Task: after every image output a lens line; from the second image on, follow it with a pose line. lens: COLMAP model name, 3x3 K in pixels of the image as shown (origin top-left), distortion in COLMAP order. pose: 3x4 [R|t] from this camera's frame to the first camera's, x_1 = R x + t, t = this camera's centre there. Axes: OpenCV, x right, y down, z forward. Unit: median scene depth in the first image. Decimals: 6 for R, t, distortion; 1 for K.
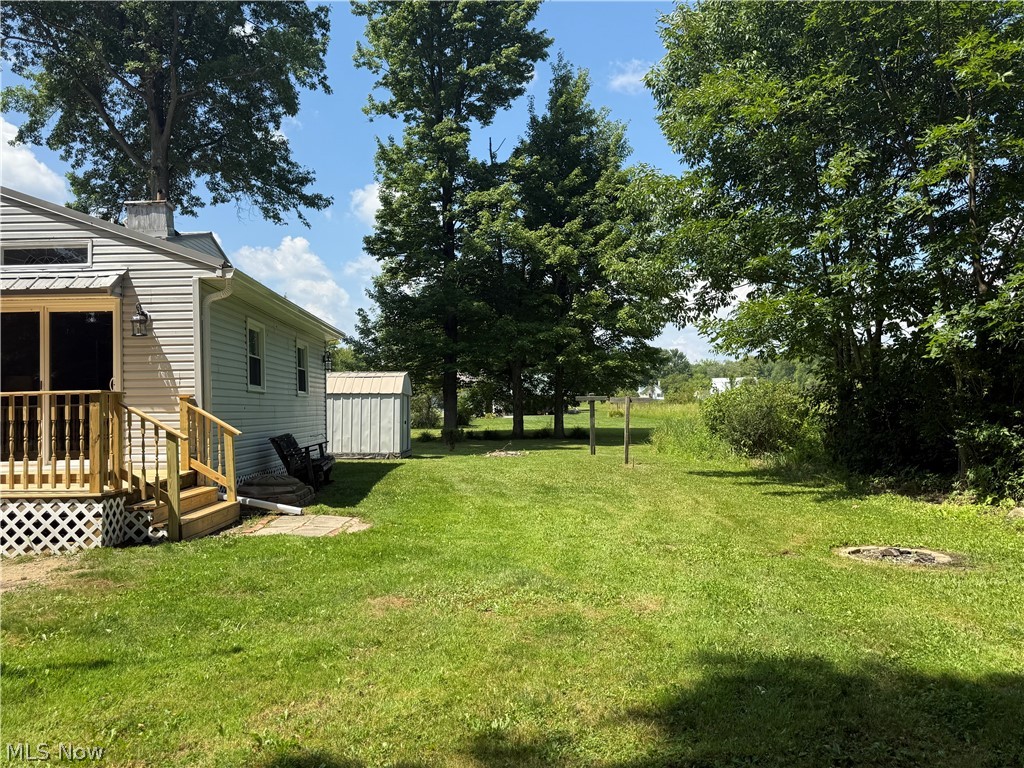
lens RADIAL K [[841.4, 0, 512.0], [0, 841.4, 384.0], [0, 0, 1]] dist [0.139953, -0.004932]
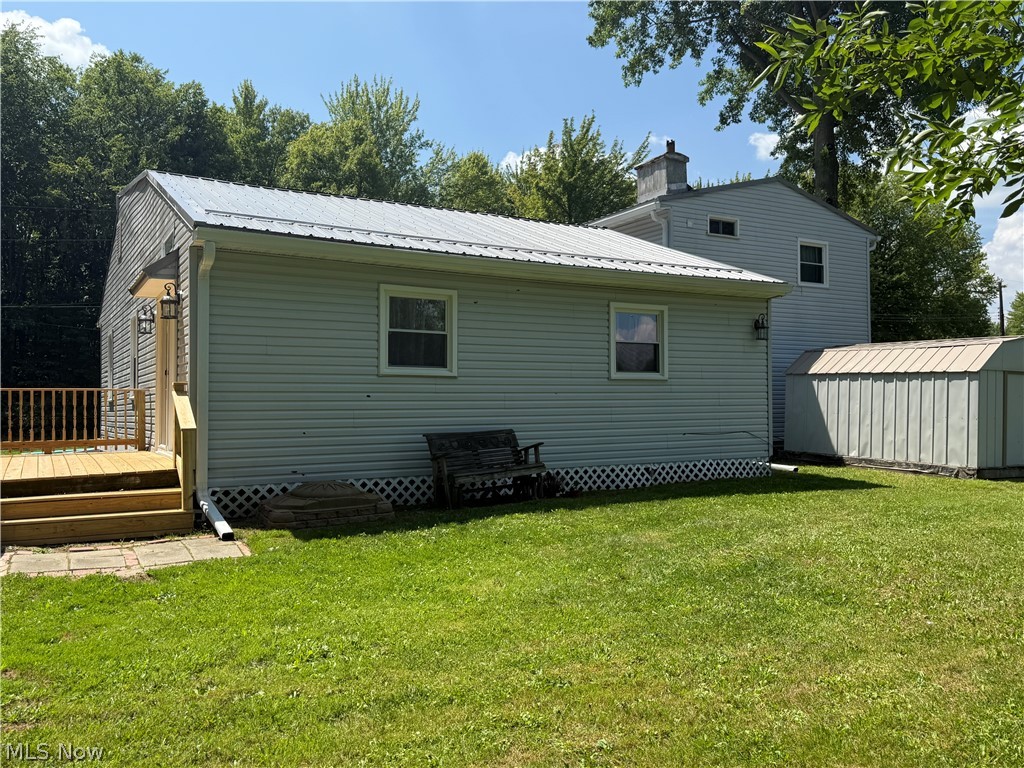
lens RADIAL K [[841.4, 0, 512.0], [0, 841.4, 384.0], [0, 0, 1]] dist [0.139953, -0.004932]
pose [[0.458345, 0.003970, -0.888765, 0.268000], [0.018965, 0.999719, 0.014246, 0.005064], [0.888572, -0.023385, 0.458141, 0.420560]]
